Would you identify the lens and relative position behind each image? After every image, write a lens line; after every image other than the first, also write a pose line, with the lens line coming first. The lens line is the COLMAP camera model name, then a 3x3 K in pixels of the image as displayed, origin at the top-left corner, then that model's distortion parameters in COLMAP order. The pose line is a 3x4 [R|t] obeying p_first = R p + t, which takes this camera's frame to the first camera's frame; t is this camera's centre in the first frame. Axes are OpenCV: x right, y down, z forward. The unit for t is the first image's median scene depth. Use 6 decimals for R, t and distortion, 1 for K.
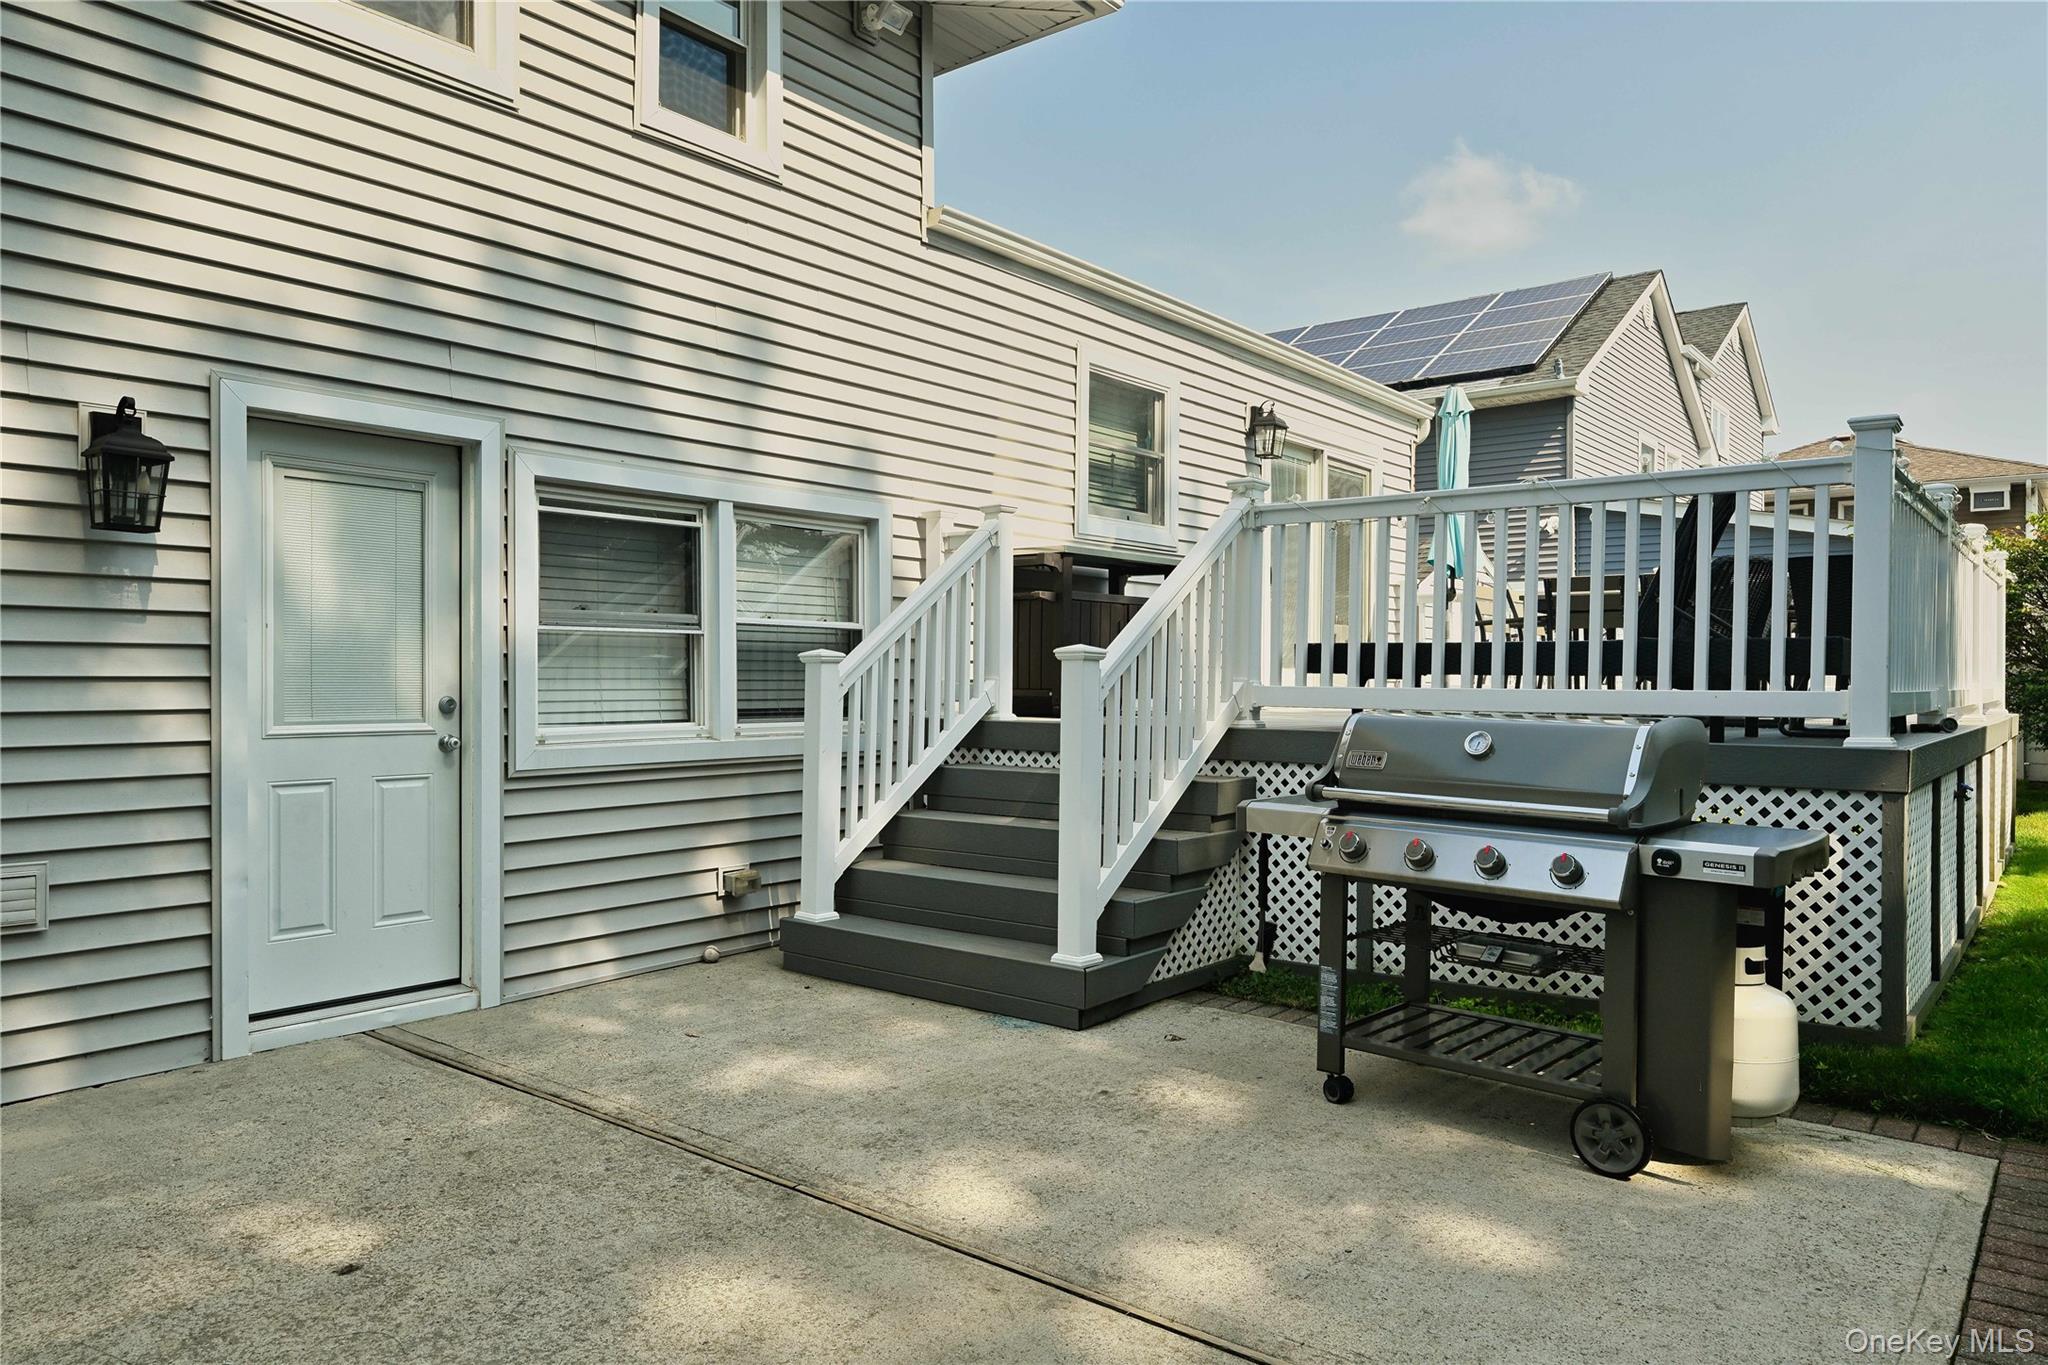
lens RADIAL K [[1355.4, 0, 1024.0], [0, 1355.4, 682.5], [0, 0, 1]] dist [0.000722, 0.001915]
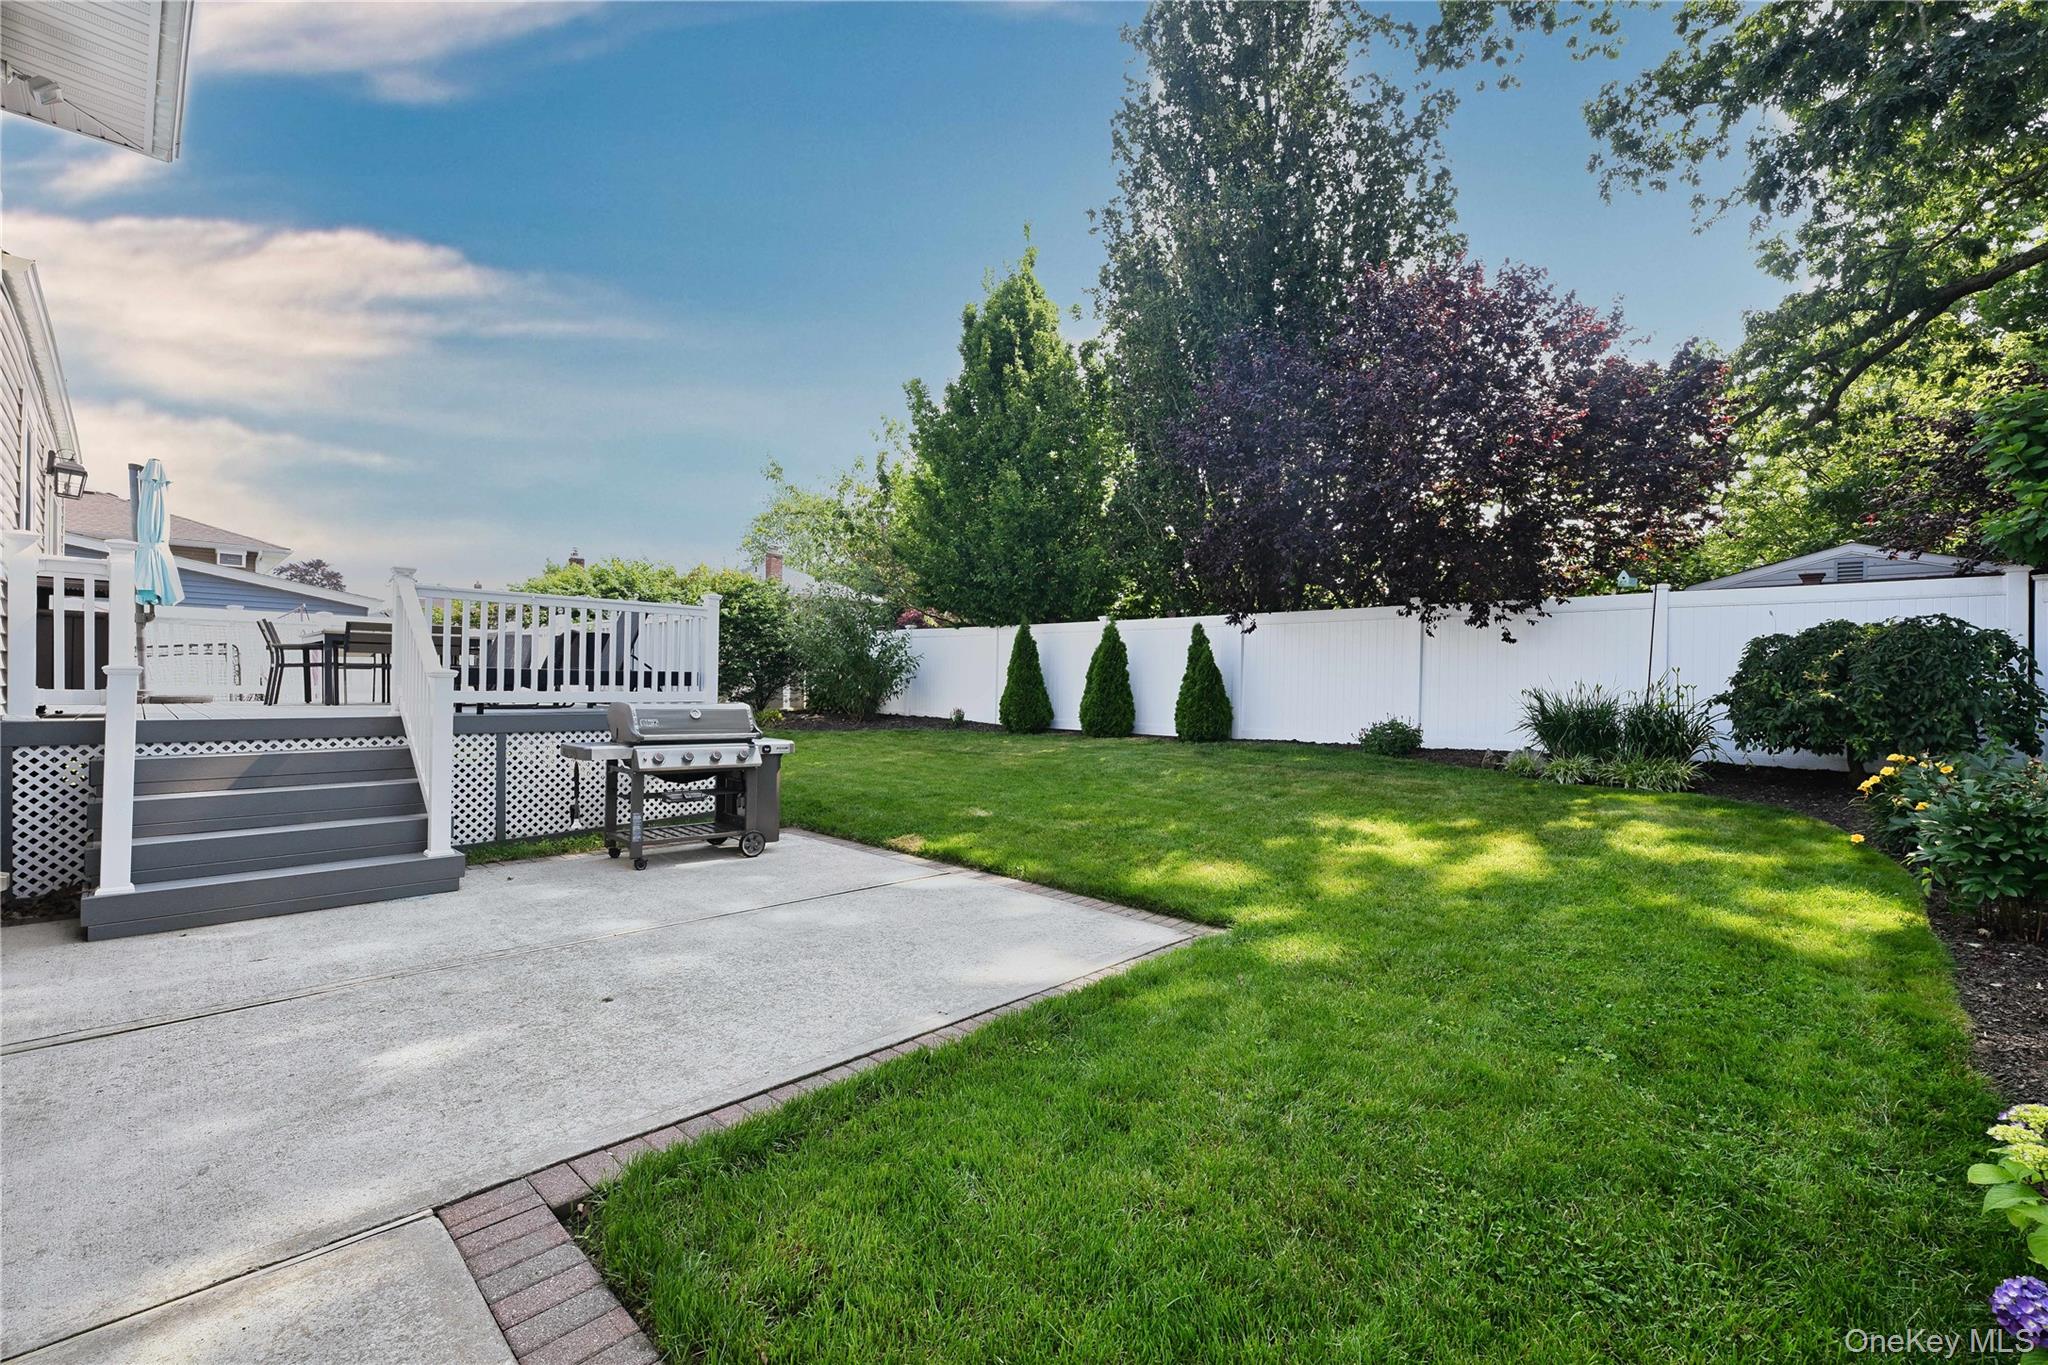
lens RADIAL K [[848.2, 0, 1027.2], [0, 848.2, 678.4], [0, 0, 1]] dist [-0.000978, 0.000657]
pose [[0.079729, 0.006432, 0.996796, -0.821342], [-0.008658, 0.999946, -0.005760, -0.014474], [-0.996779, -0.008171, 0.079781, 0.147799]]
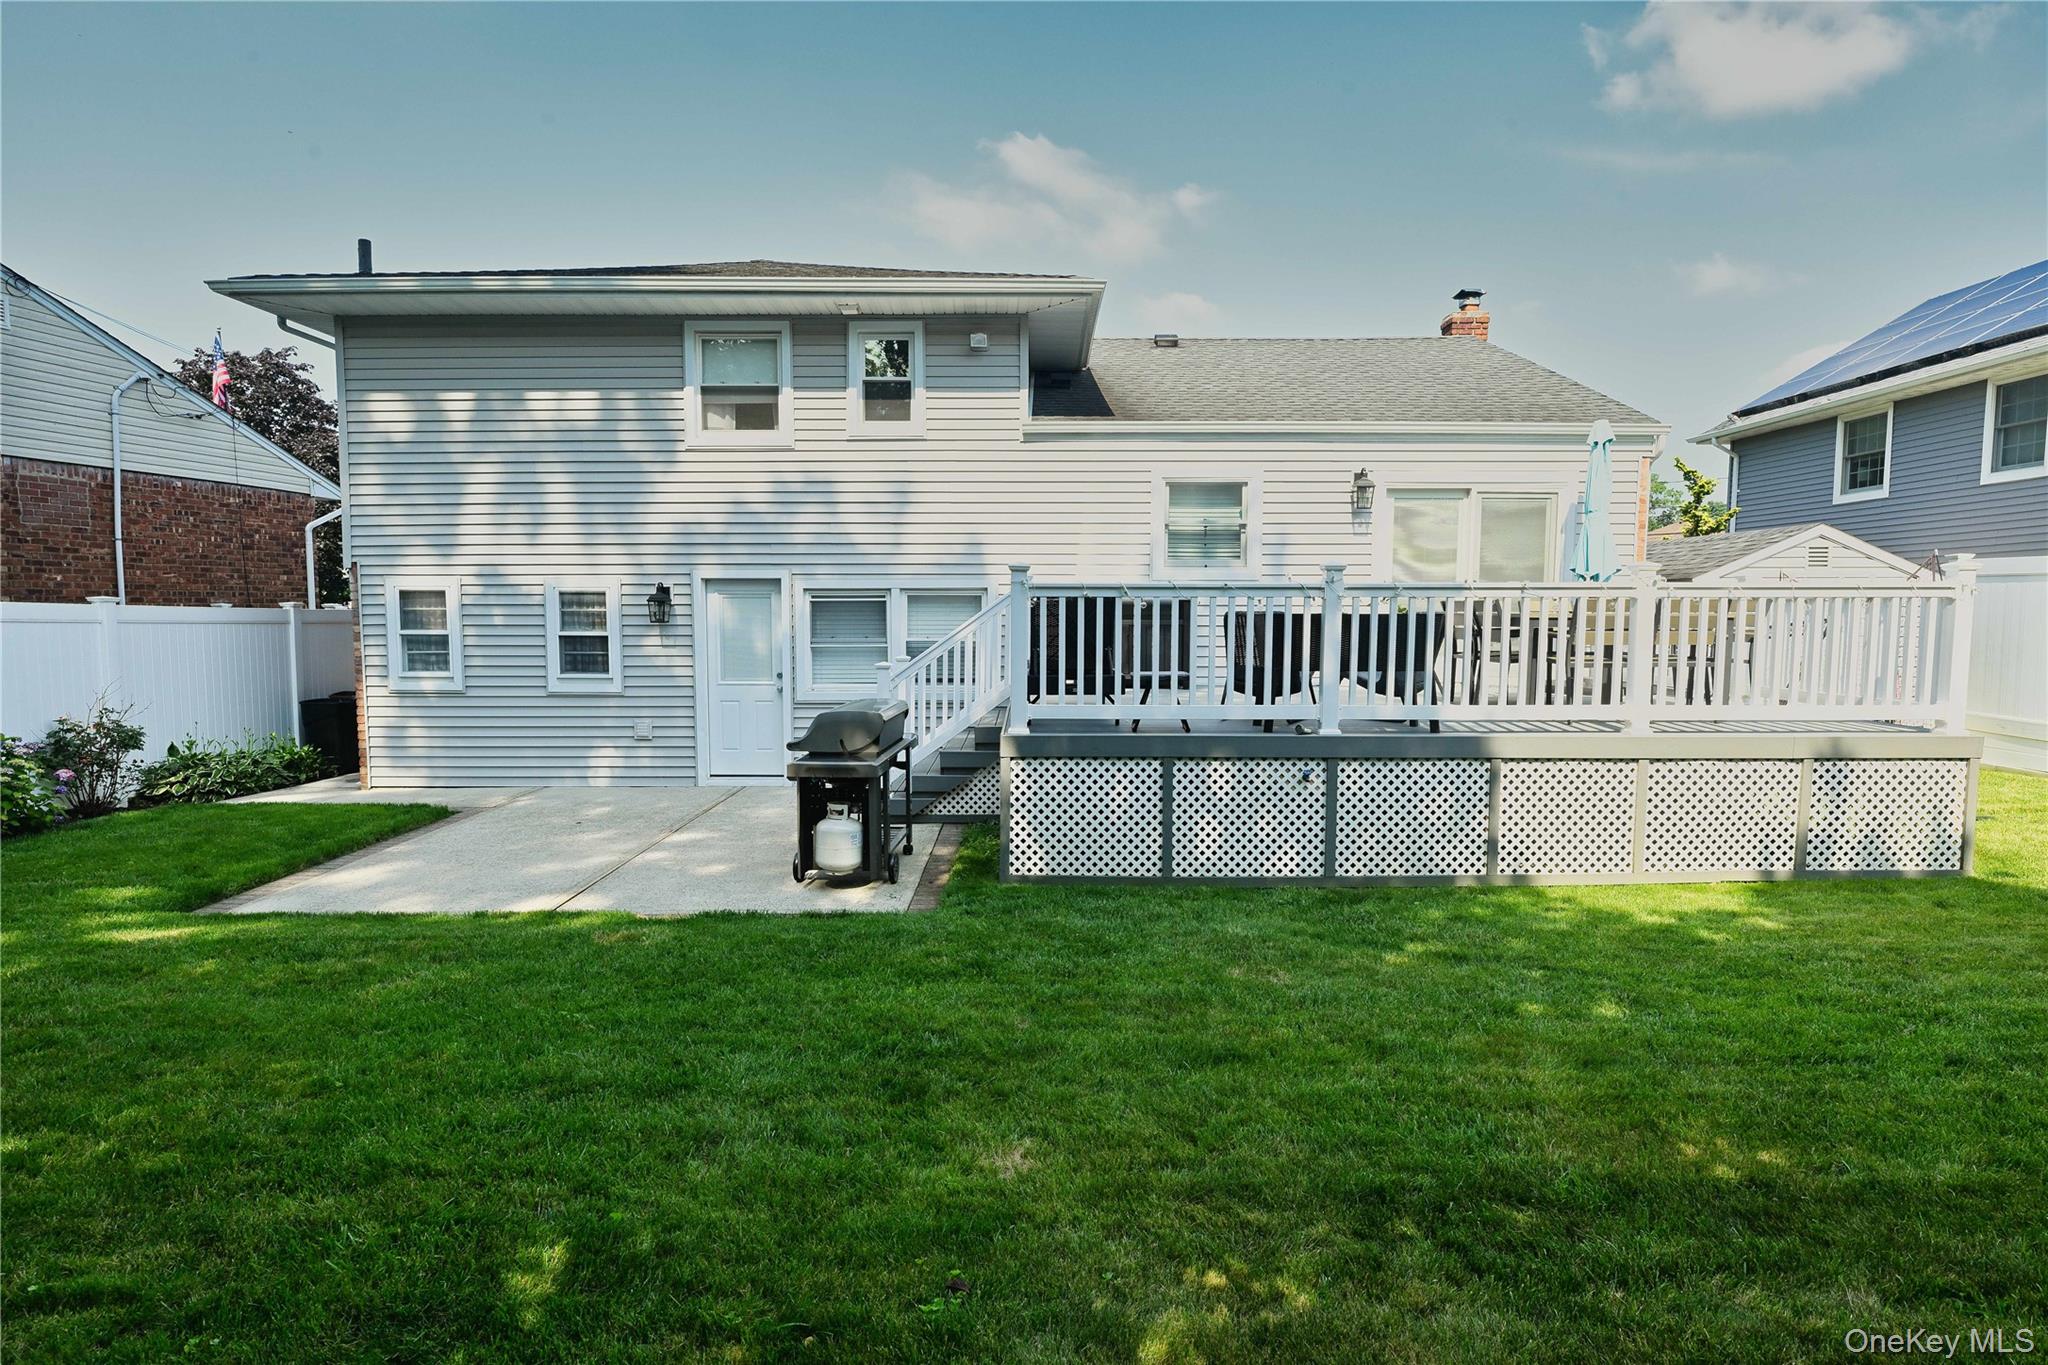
lens RADIAL K [[1079.7, 0, 1031.7], [0, 1079.7, 693.9], [0, 0, 1]] dist [-0.000756, -0.000524]
pose [[0.622960, 0.058586, -0.780057, 1.398514], [0.000359, 0.997170, 0.075179, -0.095233], [0.782254, -0.047113, 0.621176, 0.039952]]
